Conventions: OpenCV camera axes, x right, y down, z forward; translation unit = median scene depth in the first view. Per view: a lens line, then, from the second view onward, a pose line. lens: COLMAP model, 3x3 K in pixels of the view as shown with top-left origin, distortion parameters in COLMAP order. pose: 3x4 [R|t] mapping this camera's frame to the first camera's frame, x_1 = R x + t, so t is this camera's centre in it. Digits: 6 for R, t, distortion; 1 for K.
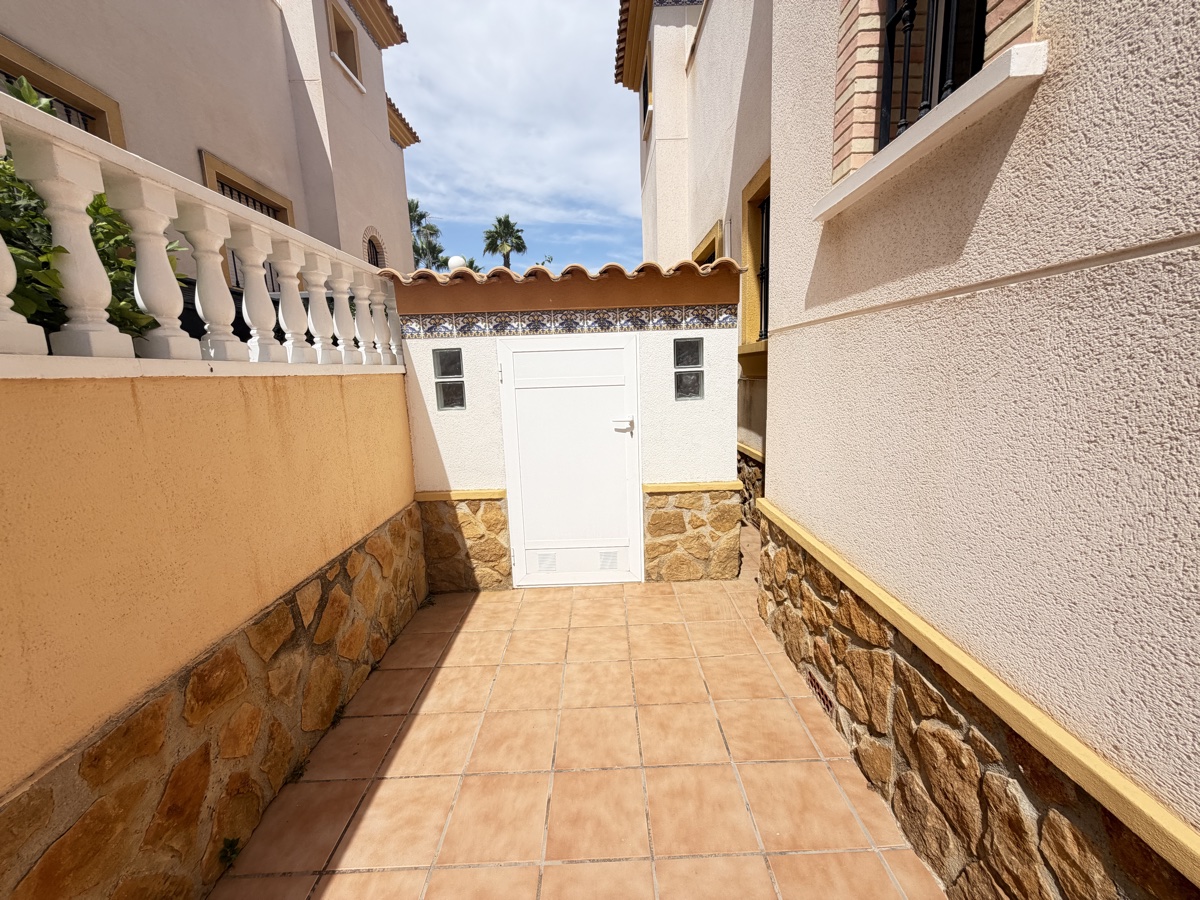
lens RADIAL K [[479.0, 0, 598.3], [0, 479.0, 452.1], [0, 0, 1]] dist [0.002022, -0.000087]
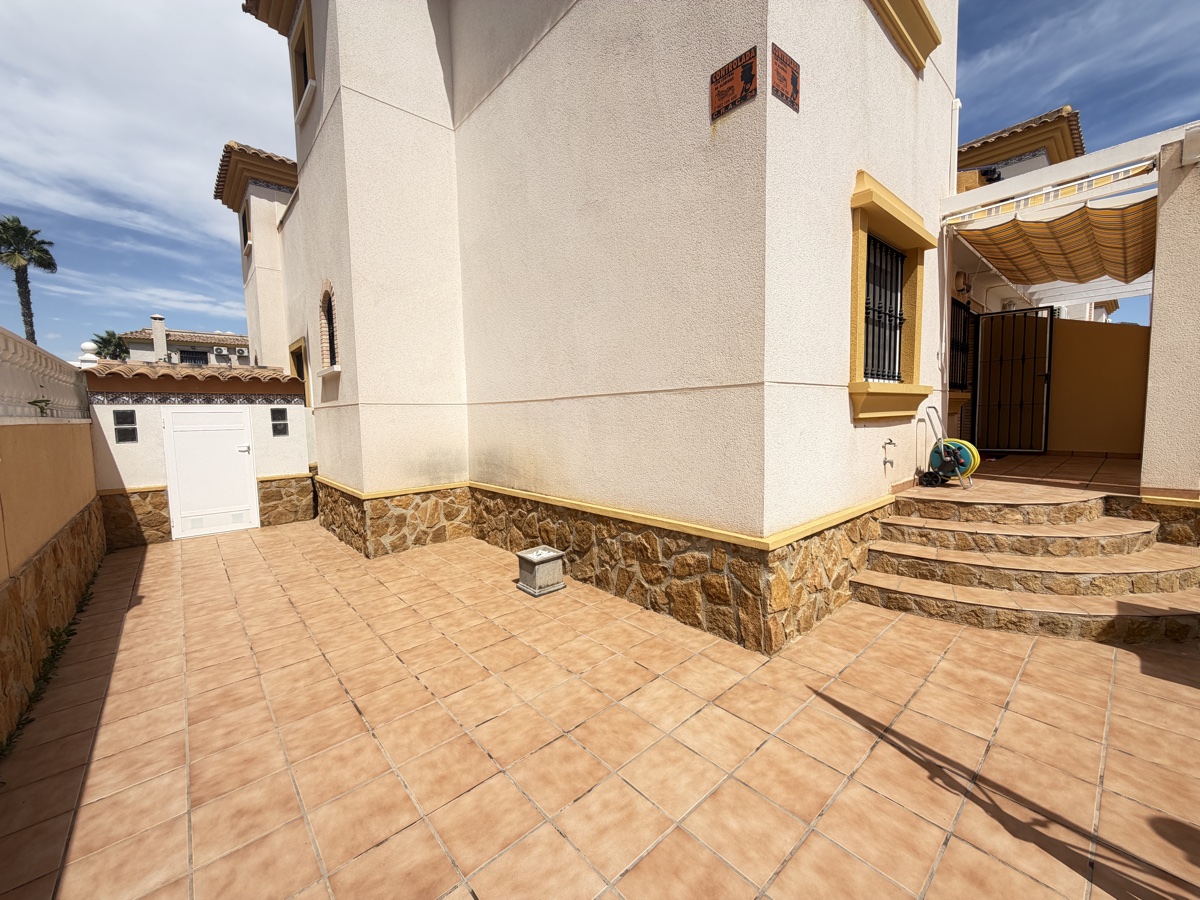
lens RADIAL K [[479.0, 0, 598.3], [0, 479.0, 452.1], [0, 0, 1]] dist [0.002022, -0.000087]
pose [[0.746402, -0.031559, 0.664746, -0.176623], [0.103884, 0.992155, -0.069542, 0.253863], [-0.657337, 0.120963, 0.743825, -1.502828]]
